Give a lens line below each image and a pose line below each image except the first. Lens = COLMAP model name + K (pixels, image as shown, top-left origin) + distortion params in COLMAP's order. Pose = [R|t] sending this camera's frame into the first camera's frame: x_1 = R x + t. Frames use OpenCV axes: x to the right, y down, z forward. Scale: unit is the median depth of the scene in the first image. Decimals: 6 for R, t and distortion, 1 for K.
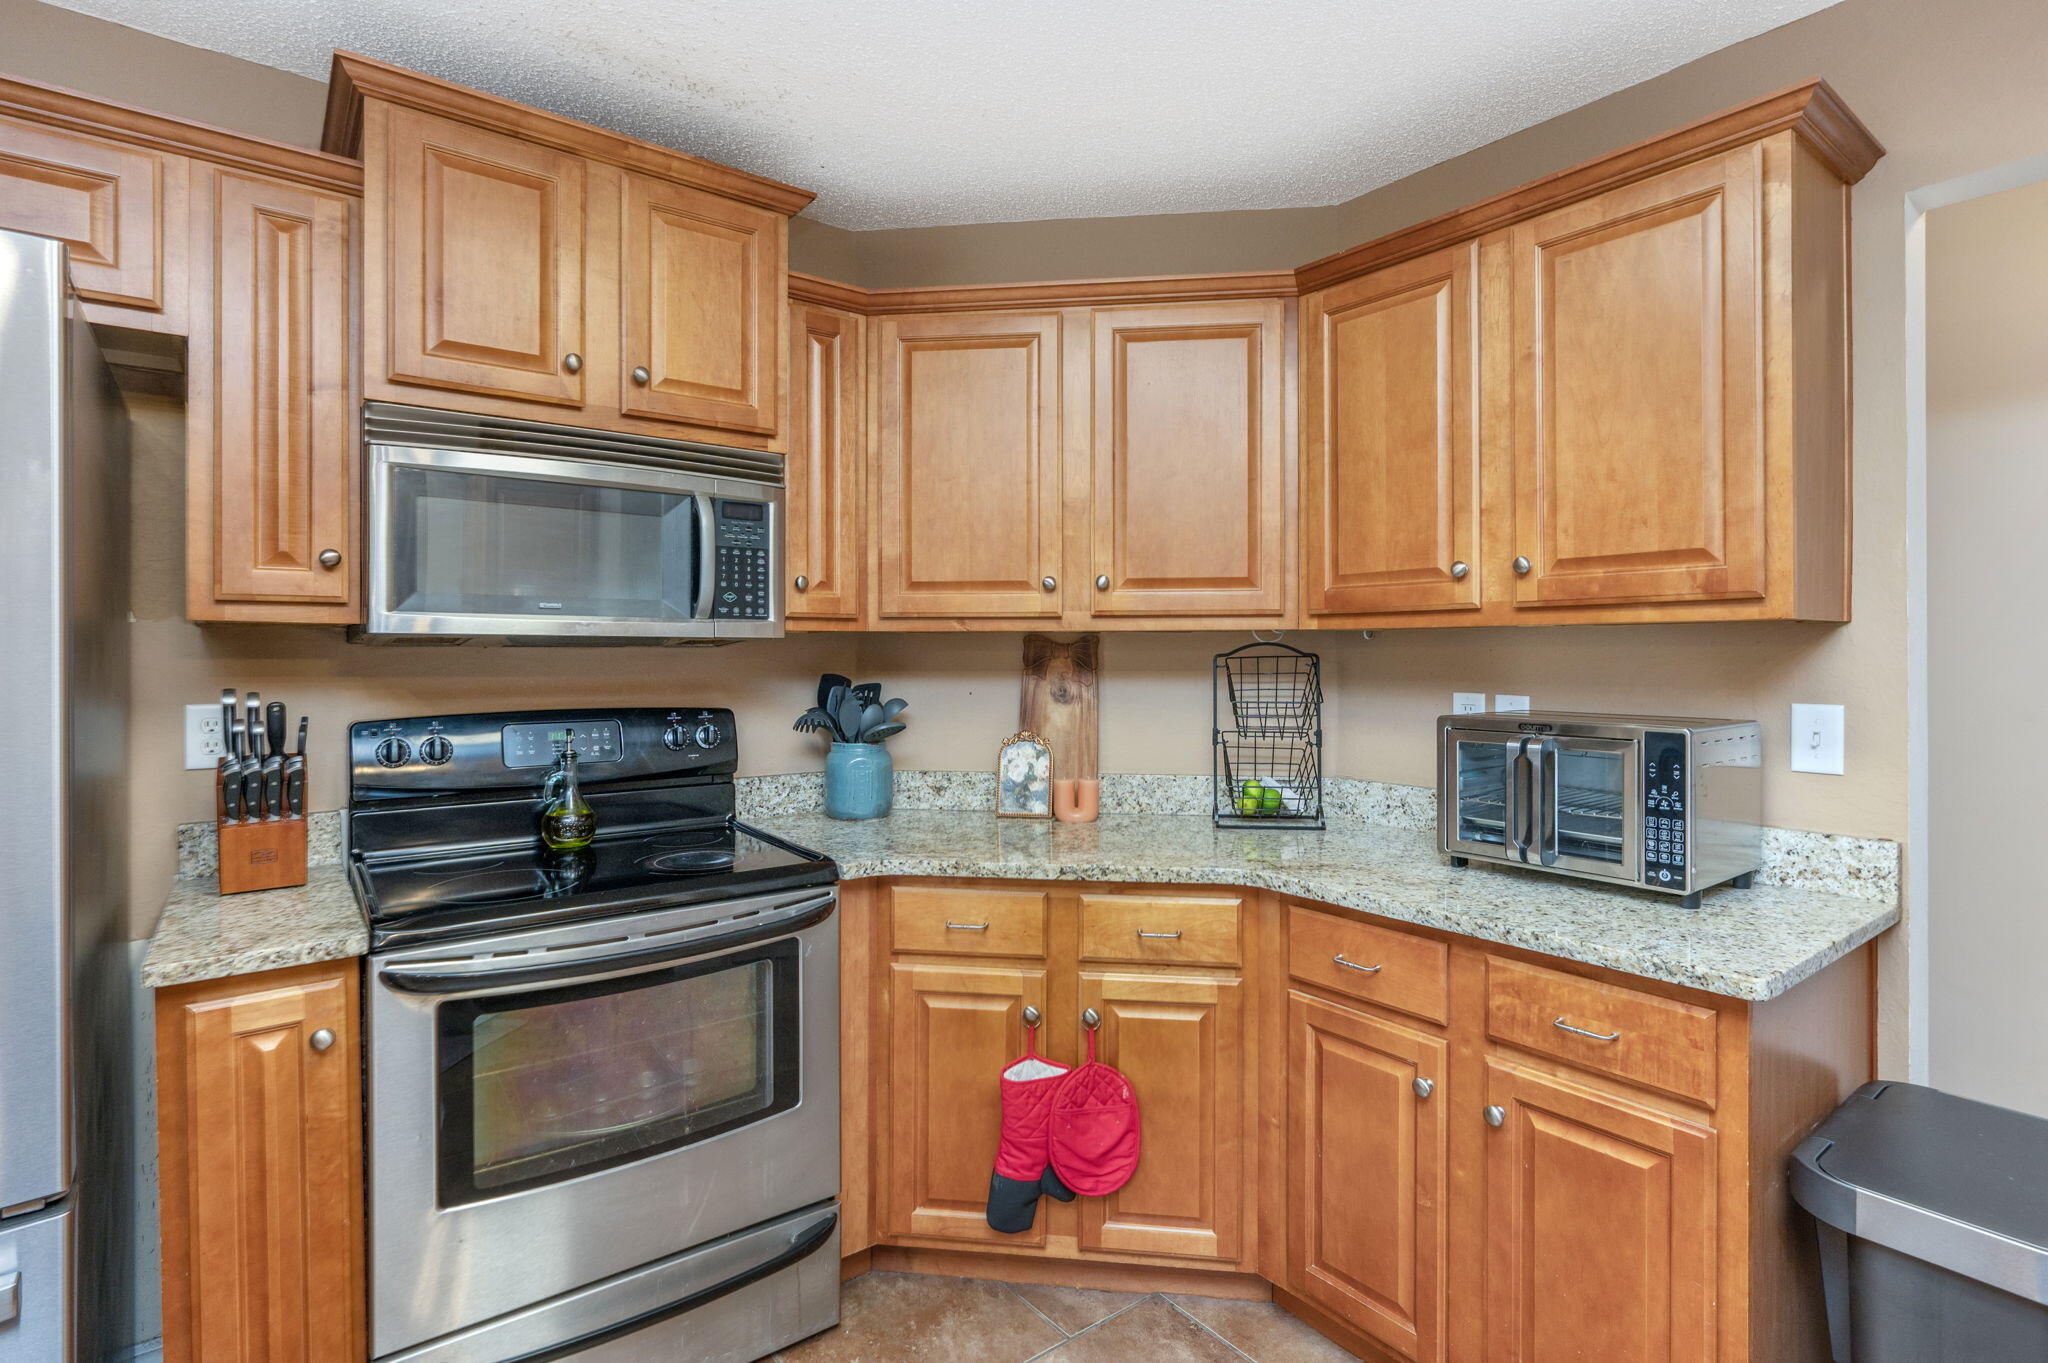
lens RADIAL K [[997.3, 0, 1027.5], [0, 997.3, 653.3], [0, 0, 1]] dist [-0.012094, -0.000044]
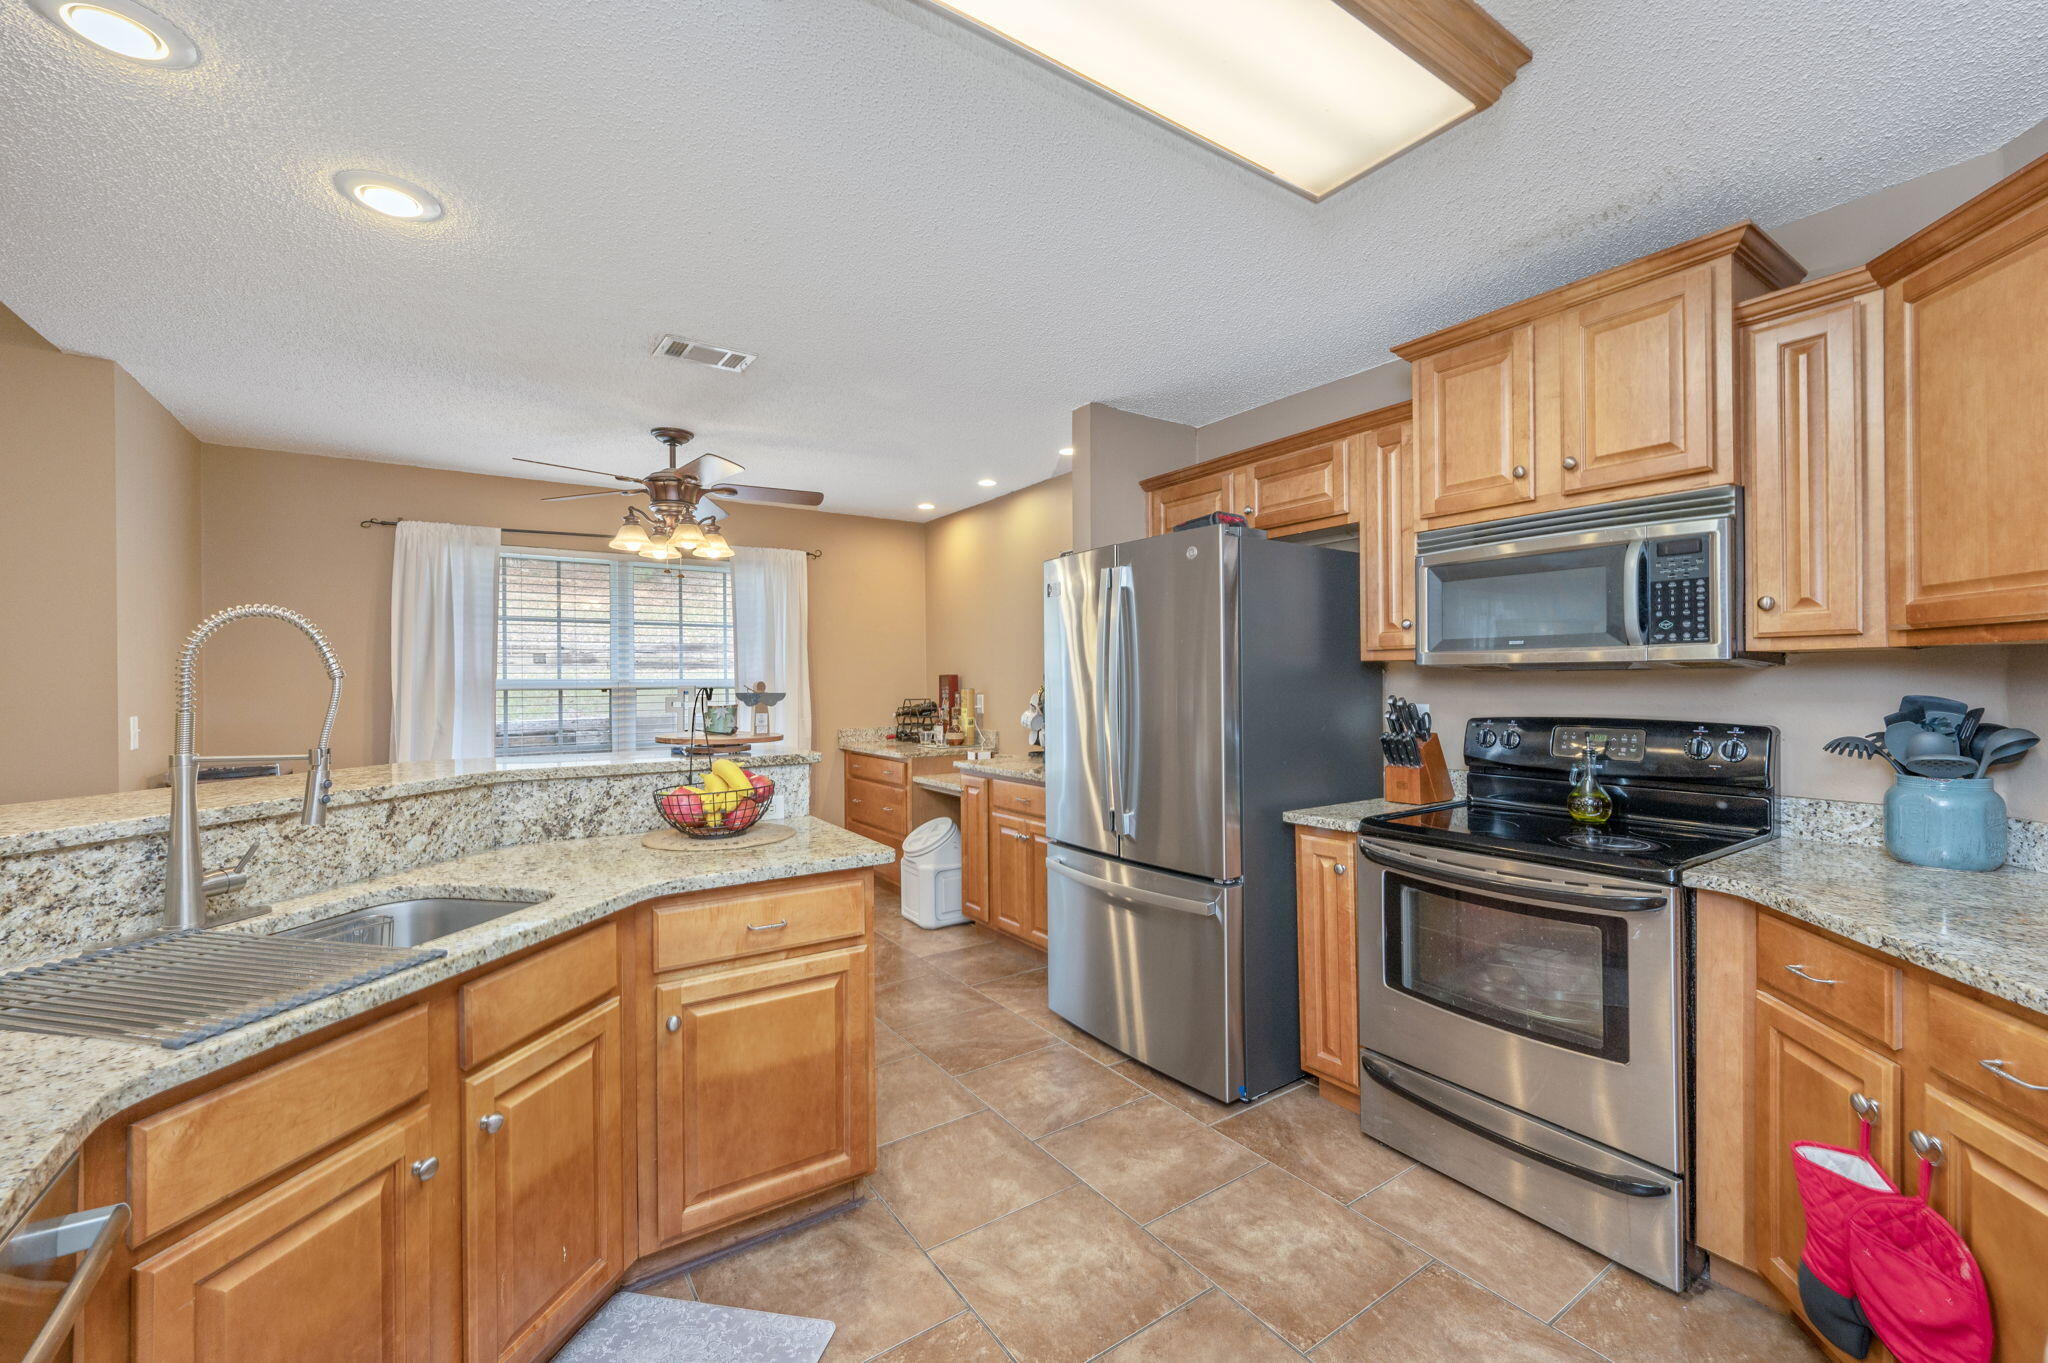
lens RADIAL K [[845.3, 0, 1029.8], [0, 845.3, 673.5], [0, 0, 1]] dist [-0.000669, -0.000118]
pose [[-0.064608, -0.008677, -0.997873, 0.700599], [0.008696, 0.999919, -0.009257, 0.001816], [0.997873, -0.009275, -0.064527, 0.326656]]
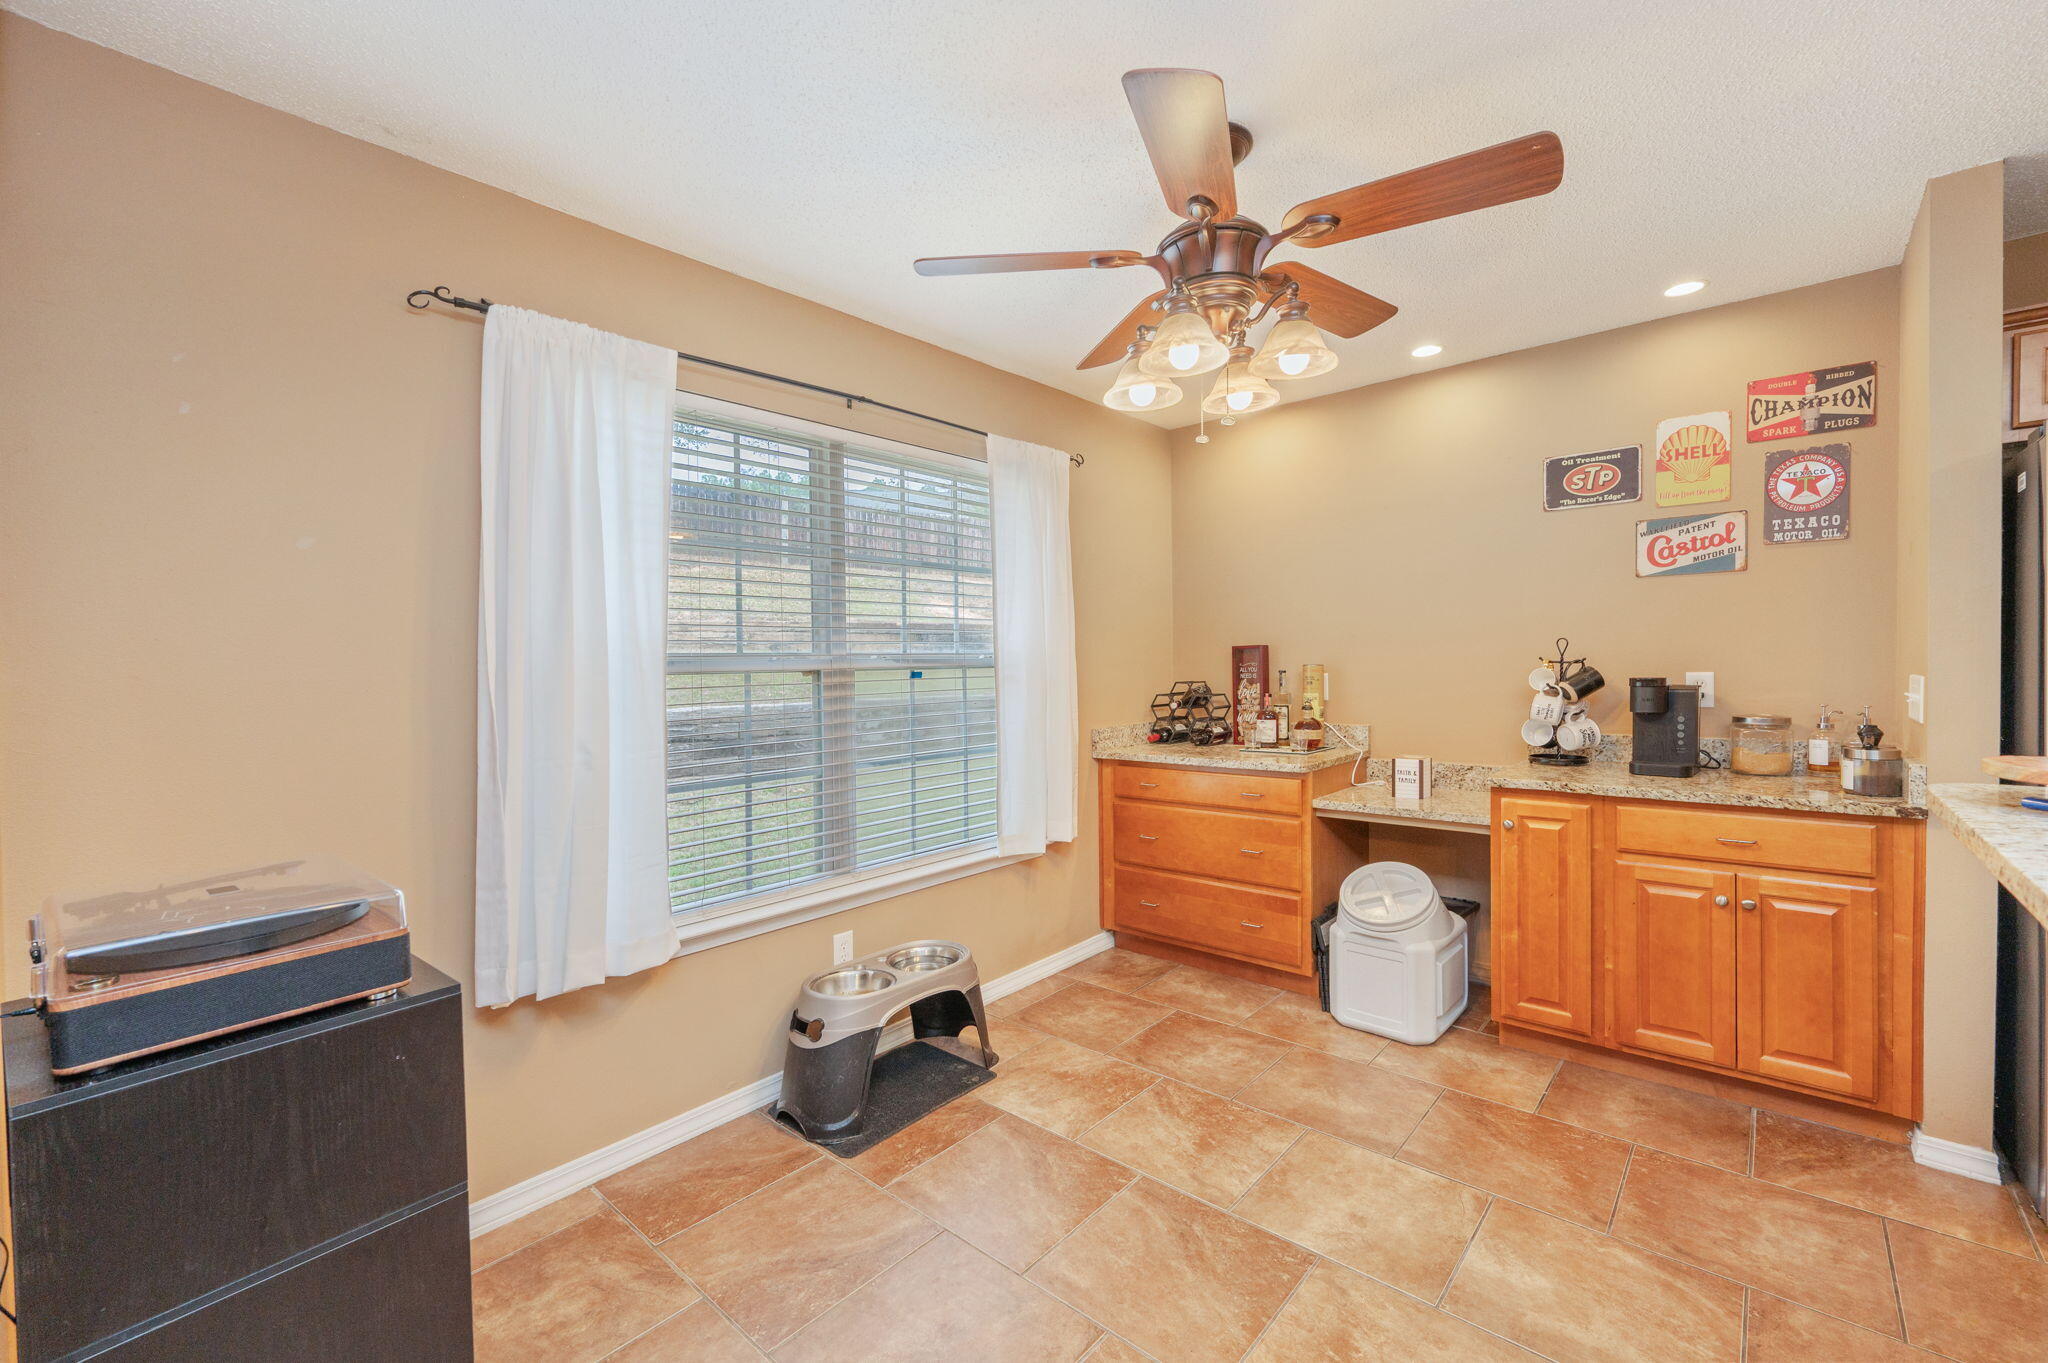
lens RADIAL K [[845.3, 0, 1029.8], [0, 845.3, 673.5], [0, 0, 1]] dist [-0.000669, -0.000118]
pose [[0.190792, 0.010469, -0.981575, -0.205675], [0.020093, 0.999692, 0.014568, 0.003589], [0.981425, -0.022503, 0.190523, -0.917773]]
